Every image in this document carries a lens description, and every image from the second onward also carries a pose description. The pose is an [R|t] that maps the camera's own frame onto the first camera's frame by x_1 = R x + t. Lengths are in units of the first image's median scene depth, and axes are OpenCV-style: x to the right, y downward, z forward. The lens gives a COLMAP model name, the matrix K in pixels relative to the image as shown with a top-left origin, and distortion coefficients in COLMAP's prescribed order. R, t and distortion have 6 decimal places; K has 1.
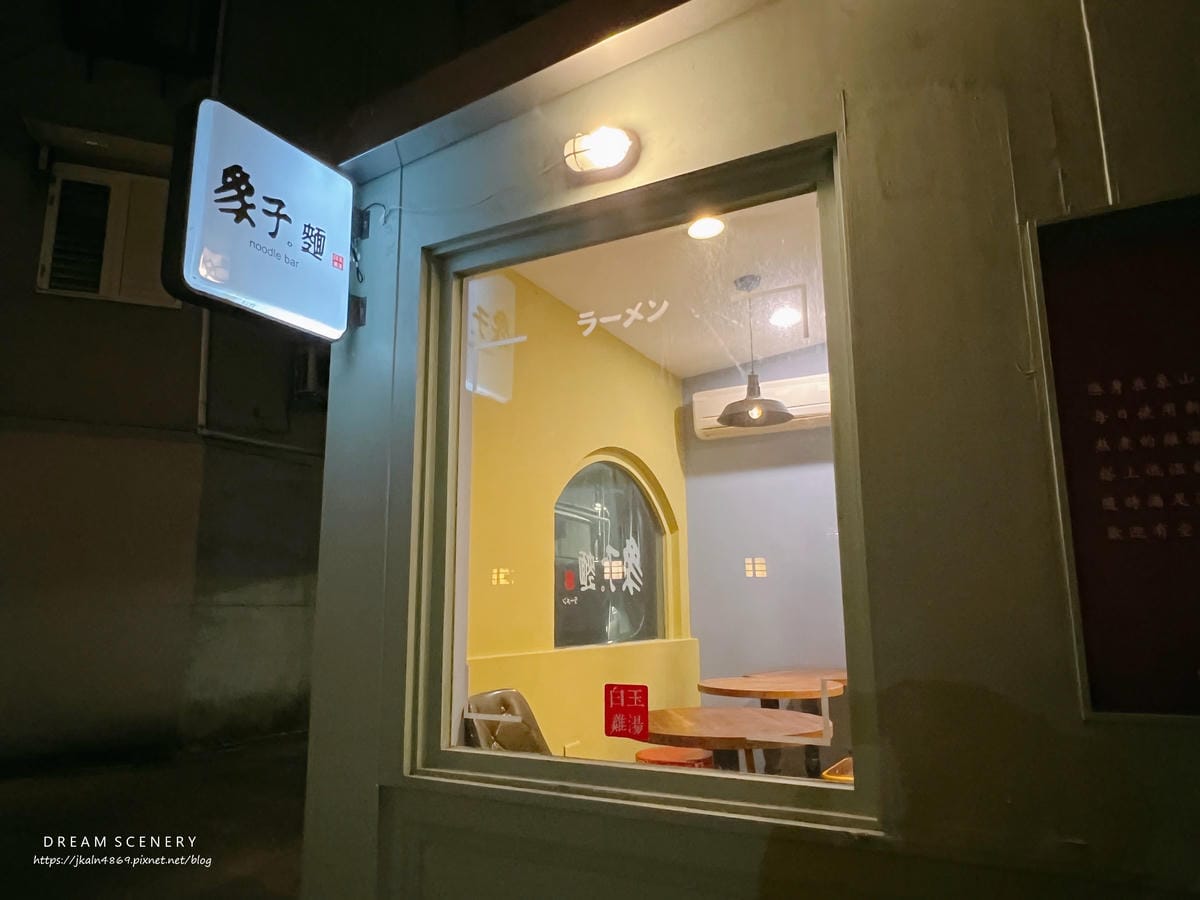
lens RADIAL K [[799.4, 0, 600.0], [0, 799.4, 450.0], [0, 0, 1]] dist [-0.002140, -0.002187]
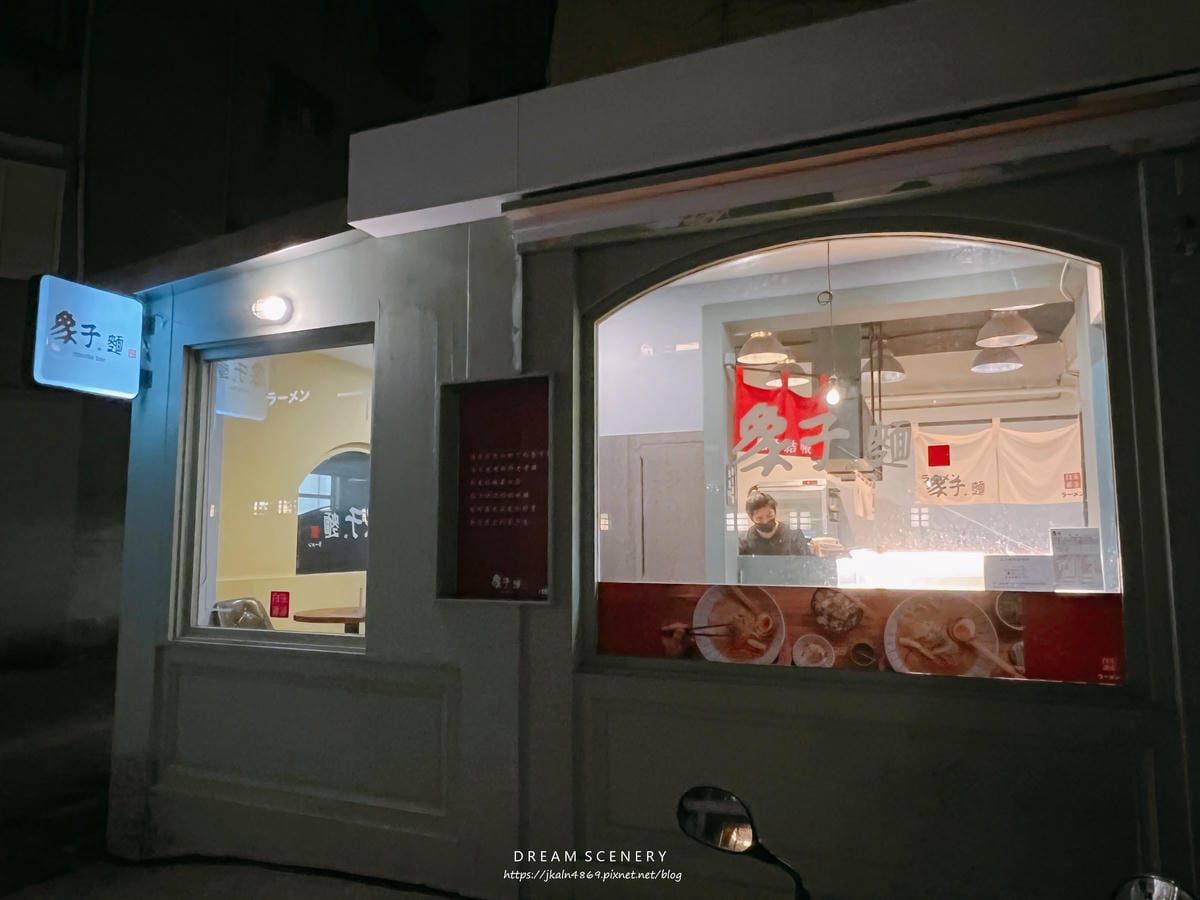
lens RADIAL K [[799.4, 0, 600.0], [0, 799.4, 450.0], [0, 0, 1]] dist [-0.002140, -0.002187]
pose [[0.994954, 0.015613, 0.099112, 0.558245], [-0.023834, 0.996322, 0.082311, -0.212018], [-0.097463, -0.084258, 0.991666, -0.905585]]
